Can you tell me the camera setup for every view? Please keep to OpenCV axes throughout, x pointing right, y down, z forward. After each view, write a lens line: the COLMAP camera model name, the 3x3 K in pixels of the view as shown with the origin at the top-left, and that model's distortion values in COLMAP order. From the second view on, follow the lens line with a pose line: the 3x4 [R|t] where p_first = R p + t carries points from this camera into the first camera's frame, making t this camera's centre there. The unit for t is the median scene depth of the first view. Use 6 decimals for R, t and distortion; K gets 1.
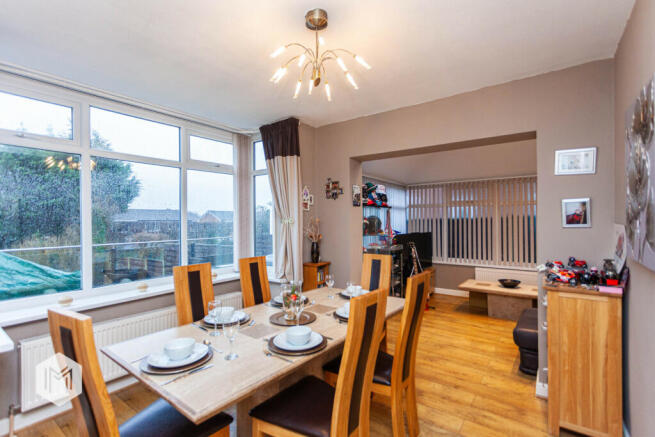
lens RADIAL K [[308.9, 0, 327.6], [0, 308.9, 219.2], [0, 0, 1]] dist [0.003887, 0.002081]
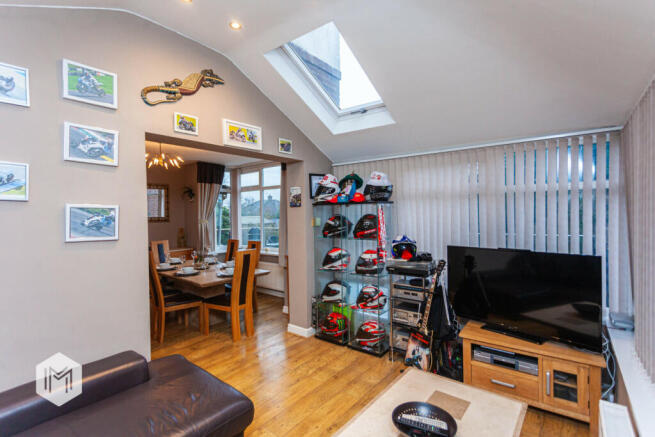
lens RADIAL K [[308.9, 0, 326.6], [0, 308.9, 215.3], [0, 0, 1]] dist [0.003887, 0.002081]
pose [[-0.034344, 0.003150, -0.999405, 1.286152], [0.008243, 0.999962, 0.002869, -0.015945], [0.999376, -0.008139, -0.034369, 1.288844]]
